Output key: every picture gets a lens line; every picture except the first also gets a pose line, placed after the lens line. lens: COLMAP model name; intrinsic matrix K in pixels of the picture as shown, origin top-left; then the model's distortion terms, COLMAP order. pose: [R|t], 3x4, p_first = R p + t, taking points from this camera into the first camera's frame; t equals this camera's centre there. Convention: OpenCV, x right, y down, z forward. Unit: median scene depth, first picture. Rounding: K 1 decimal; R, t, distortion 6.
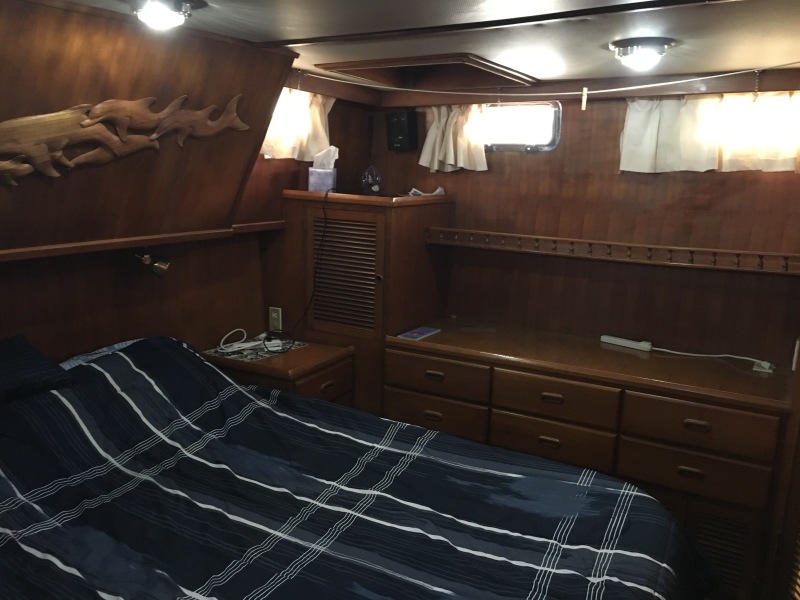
lens RADIAL K [[682.7, 0, 400.0], [0, 682.7, 300.0], [0, 0, 1]] dist [0.034005, -0.134307]
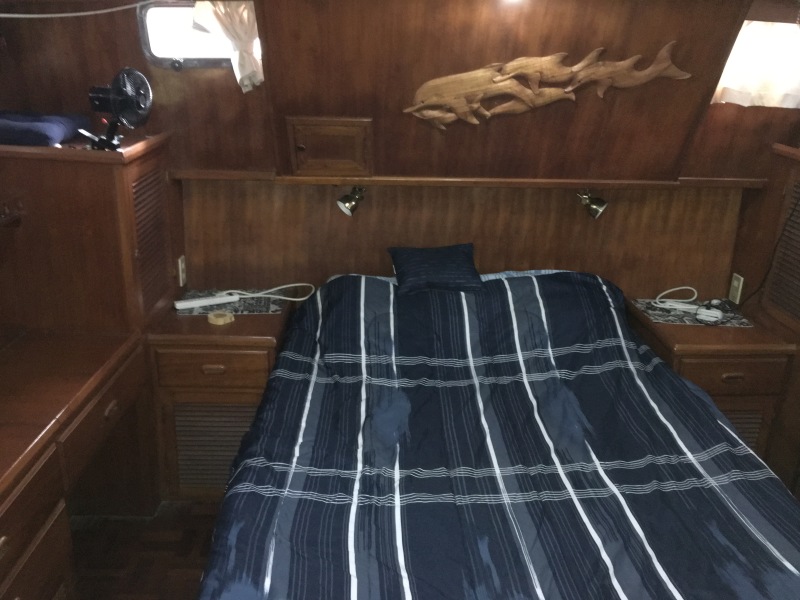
lens RADIAL K [[682.7, 0, 400.0], [0, 682.7, 300.0], [0, 0, 1]] dist [0.034005, -0.134307]
pose [[0.492163, 0.283954, -0.822889, 0.482761], [-0.166175, 0.958565, 0.231384, -0.128442], [0.854495, 0.022865, 0.518956, 0.235354]]
